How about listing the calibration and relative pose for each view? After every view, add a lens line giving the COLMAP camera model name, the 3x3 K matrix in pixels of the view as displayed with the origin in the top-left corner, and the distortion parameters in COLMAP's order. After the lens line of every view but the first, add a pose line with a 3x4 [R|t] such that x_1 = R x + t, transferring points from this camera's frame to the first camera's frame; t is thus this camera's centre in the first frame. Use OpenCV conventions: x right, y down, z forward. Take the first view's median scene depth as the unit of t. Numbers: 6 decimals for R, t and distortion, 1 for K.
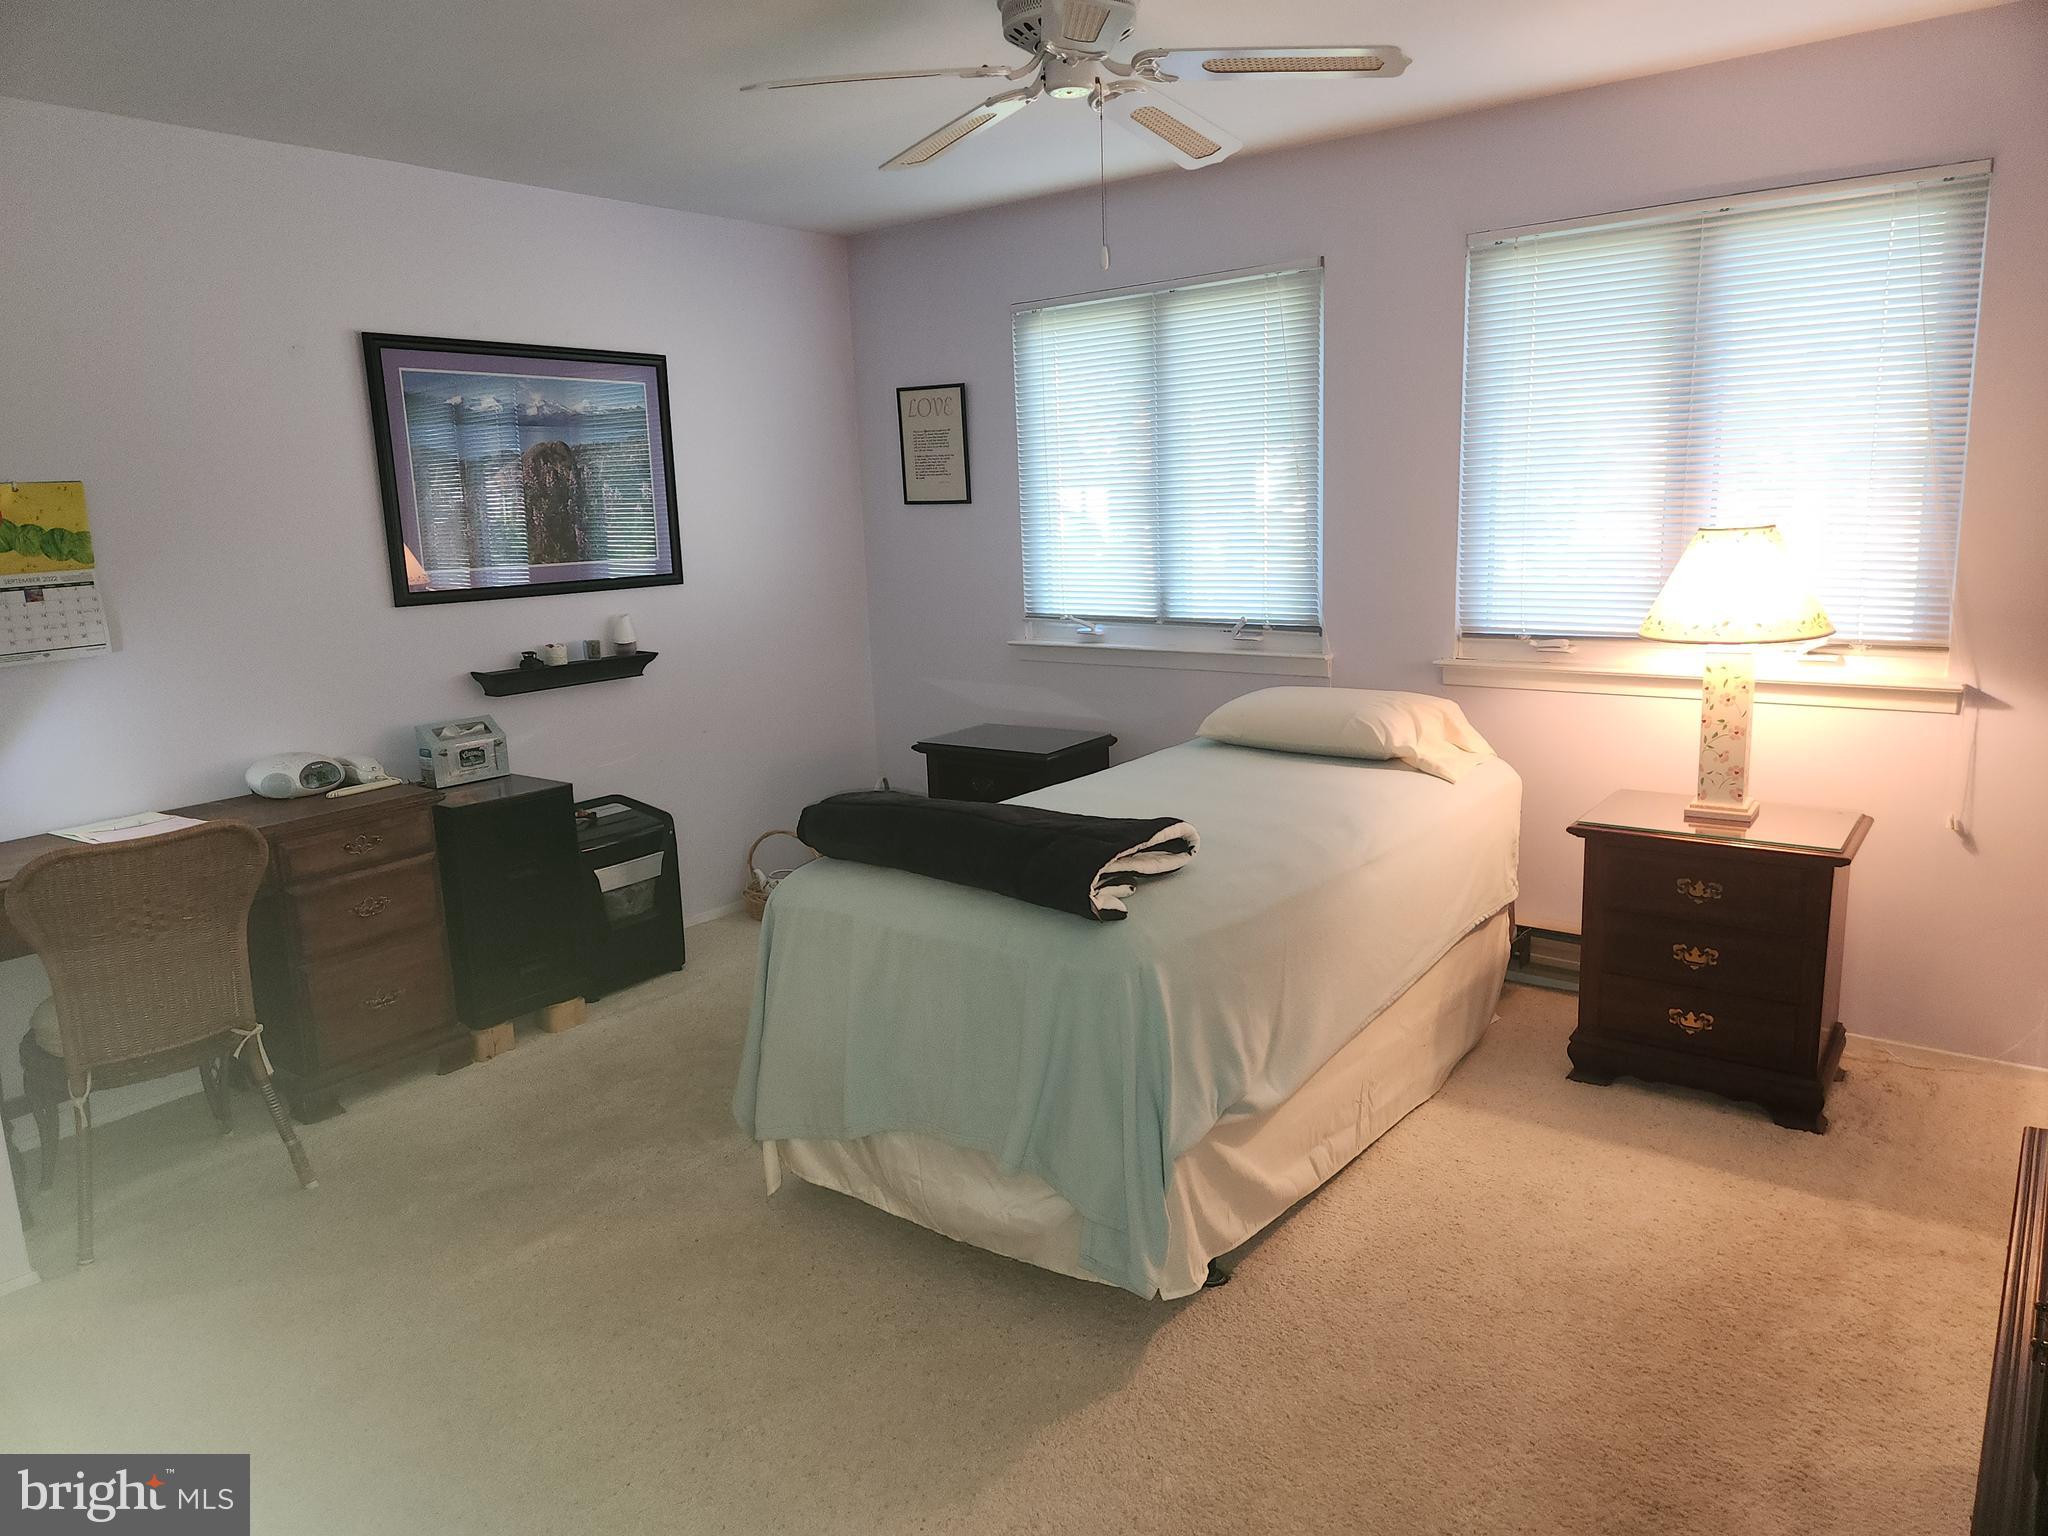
lens RADIAL K [[1352.1, 0, 1031.8], [0, 1352.1, 772.9], [0, 0, 1]] dist [0.079053, -0.069051]
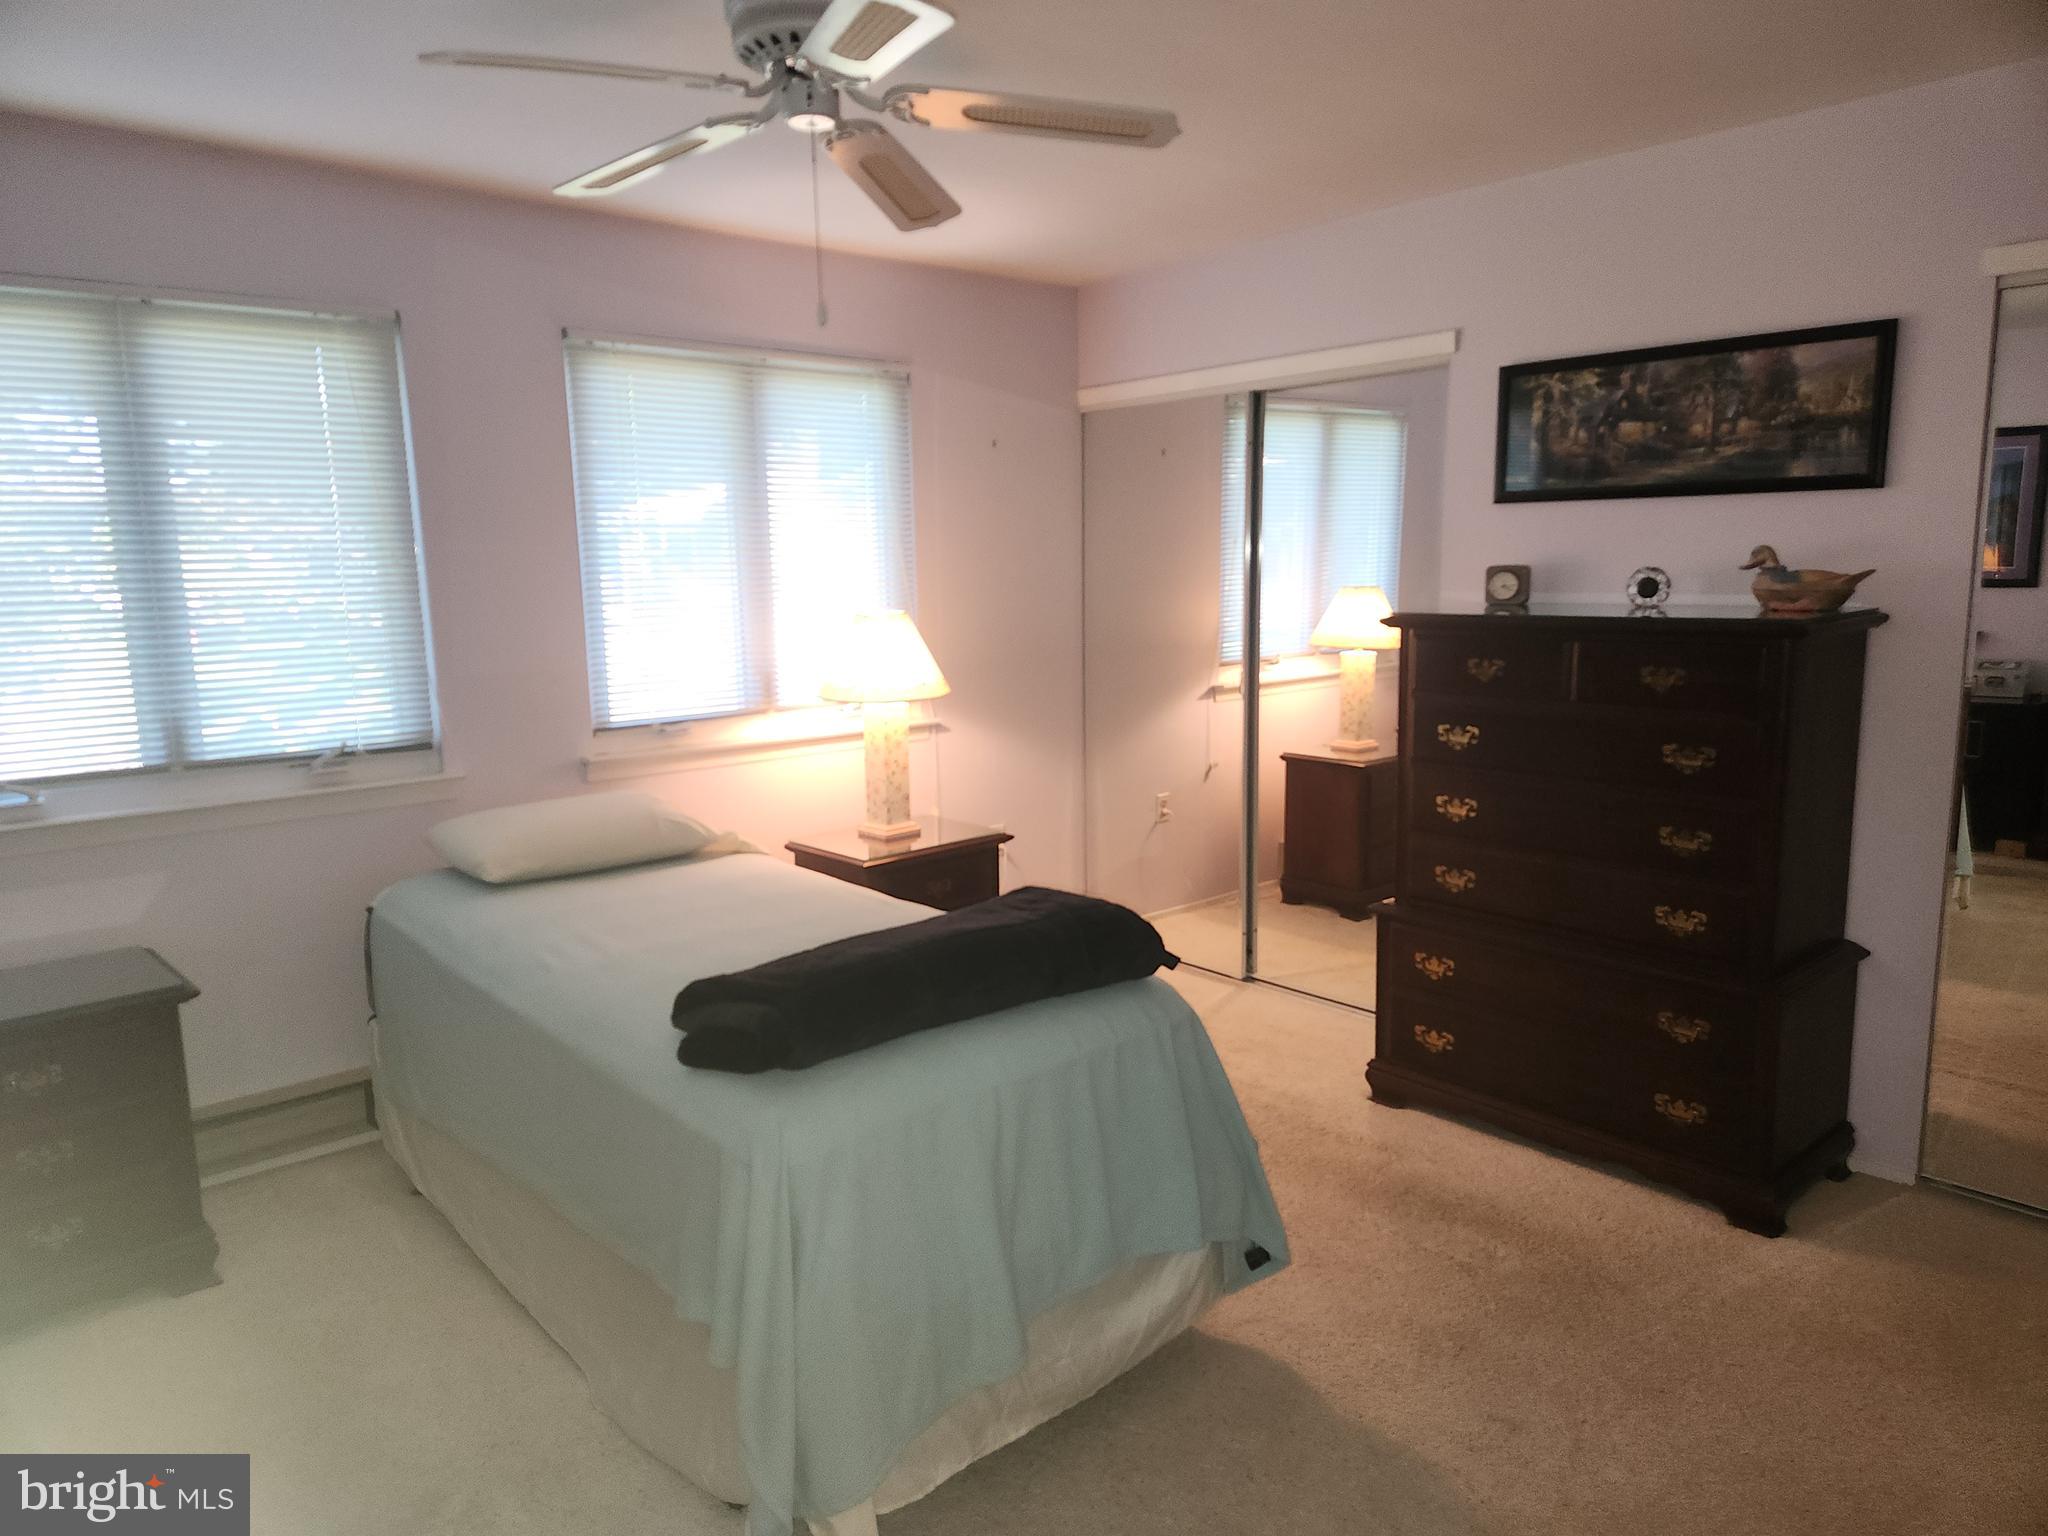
lens RADIAL K [[1352.1, 0, 1027.6], [0, 1352.1, 752.6], [0, 0, 1]] dist [0.079053, -0.069051]
pose [[0.189597, -0.111279, 0.975536, -0.589296], [0.213849, 0.974385, 0.069586, -0.089620], [-0.958291, 0.195424, 0.208537, 0.518352]]
